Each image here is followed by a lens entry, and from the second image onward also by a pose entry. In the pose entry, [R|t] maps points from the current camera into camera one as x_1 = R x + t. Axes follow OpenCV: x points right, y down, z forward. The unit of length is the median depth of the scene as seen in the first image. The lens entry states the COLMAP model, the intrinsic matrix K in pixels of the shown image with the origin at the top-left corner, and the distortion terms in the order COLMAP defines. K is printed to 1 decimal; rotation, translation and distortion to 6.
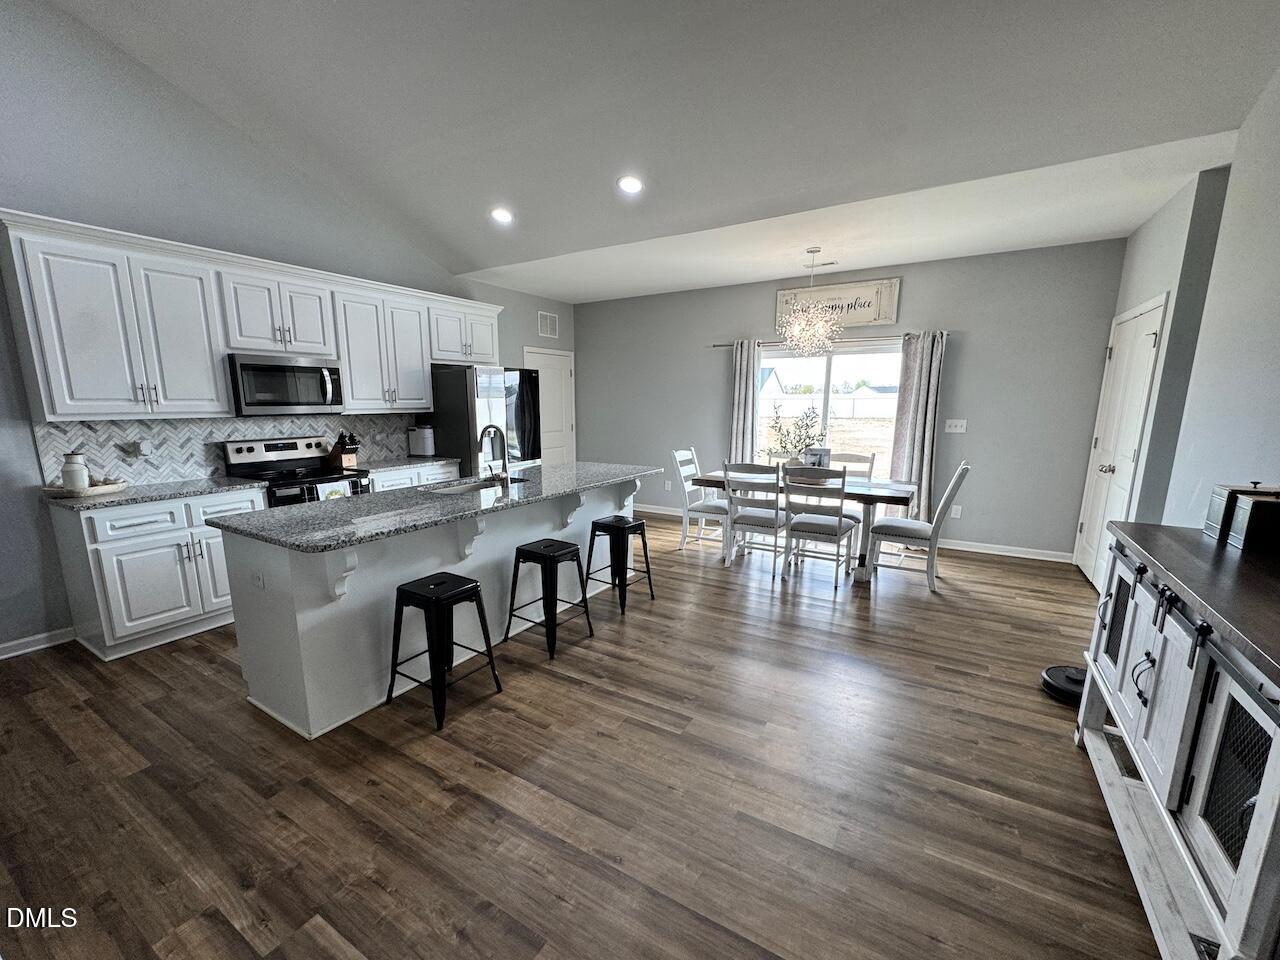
lens RADIAL K [[541.4, 0, 607.9], [0, 541.4, 503.6], [0, 0, 1]] dist [0.001141, -0.000401]
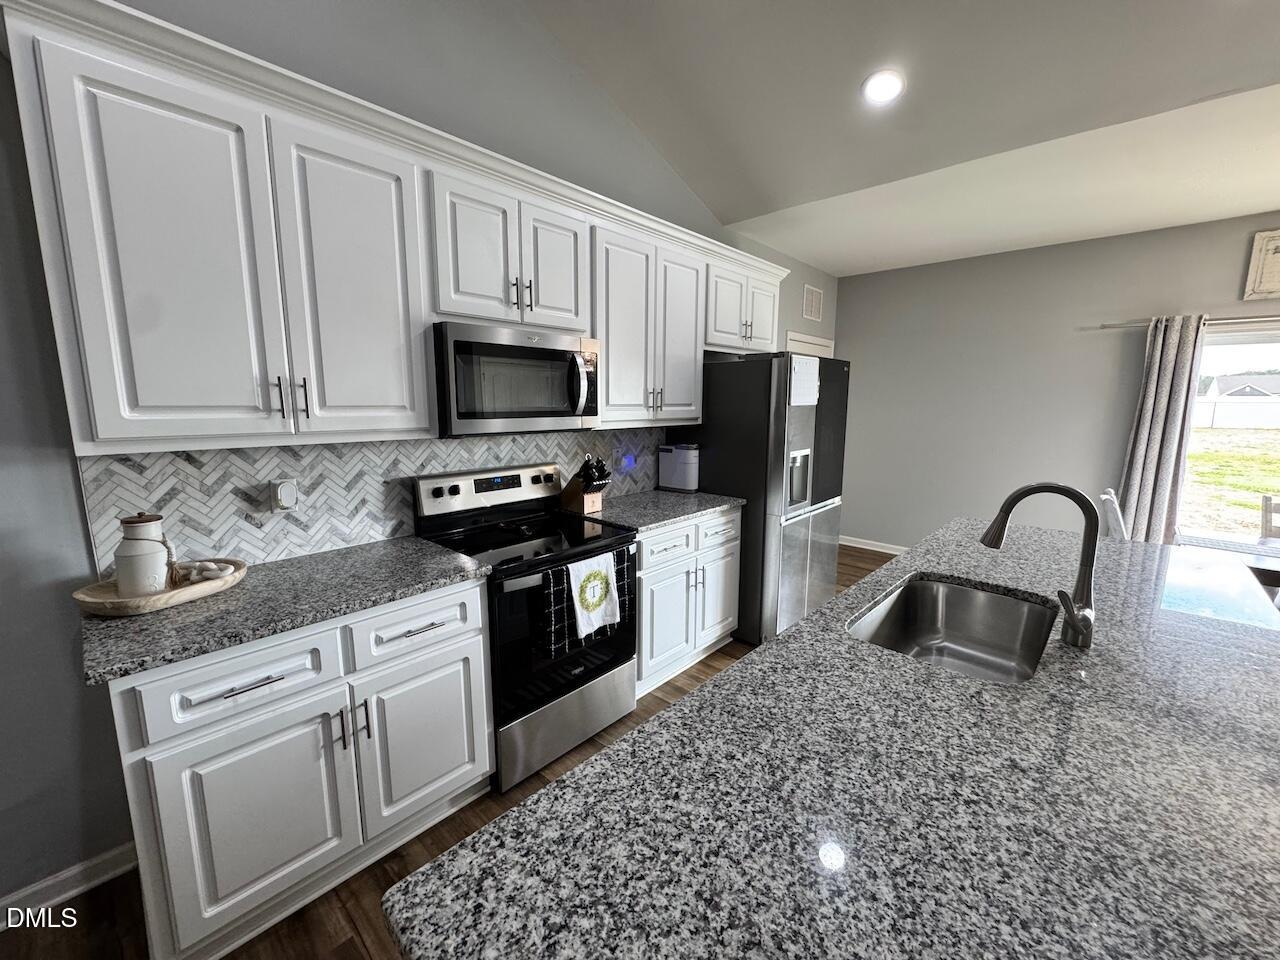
lens RADIAL K [[514.1, 0, 642.6], [0, 514.1, 478.2], [0, 0, 1]] dist [-0.000203, 0.000435]
pose [[0.986262, 0.037044, -0.160984, -0.401209], [-0.042783, 0.998561, -0.032327, -0.112292], [0.159555, 0.038770, 0.986427, 0.523938]]
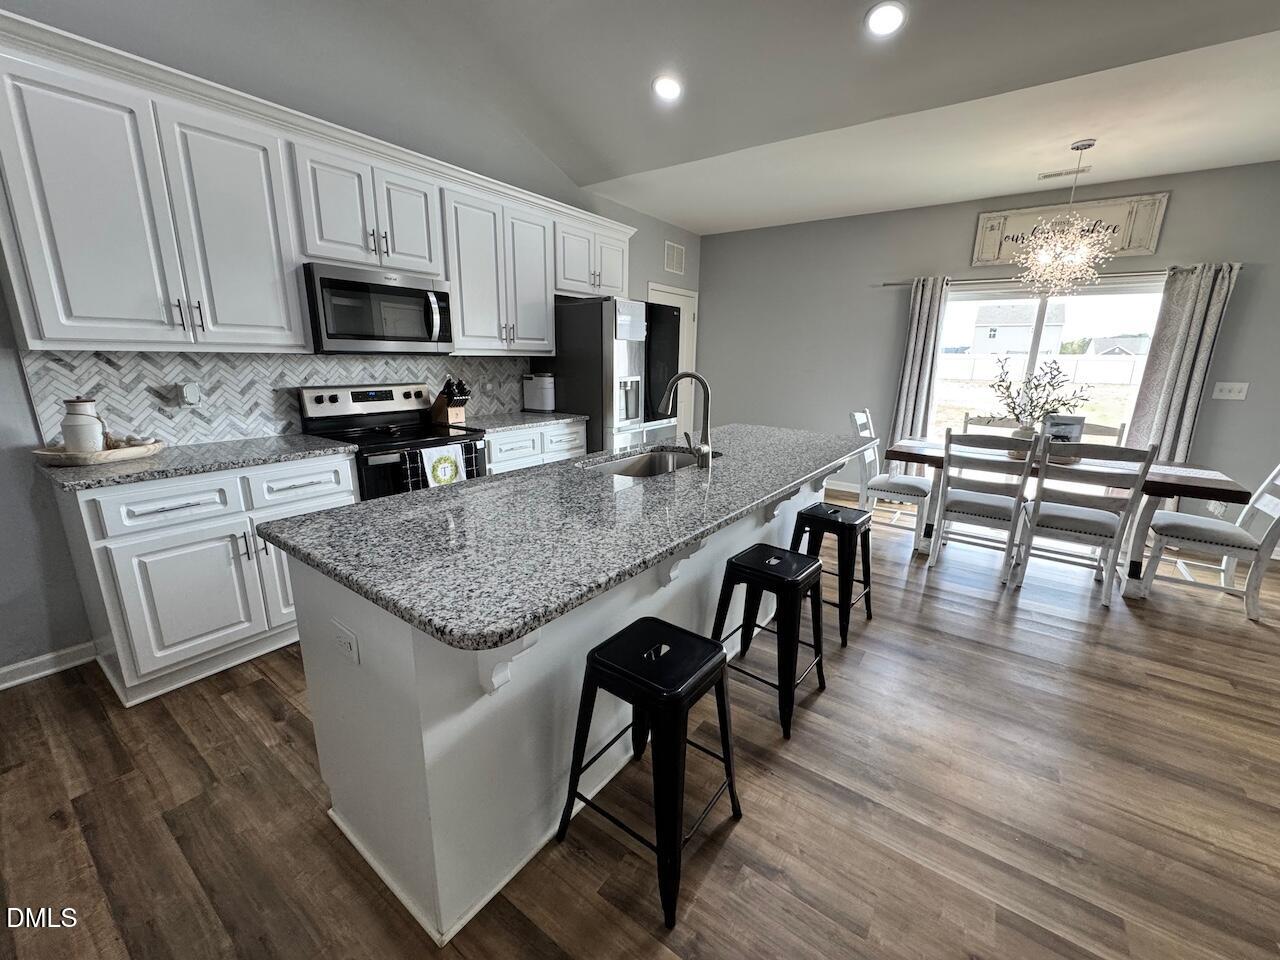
lens RADIAL K [[514.1, 0, 642.9], [0, 514.1, 477.7], [0, 0, 1]] dist [-0.000203, 0.000435]
pose [[0.998712, 0.032311, -0.039128, -0.216875], [-0.030503, 0.998477, 0.045962, -0.039311], [0.040554, -0.044709, 0.998177, 0.325486]]
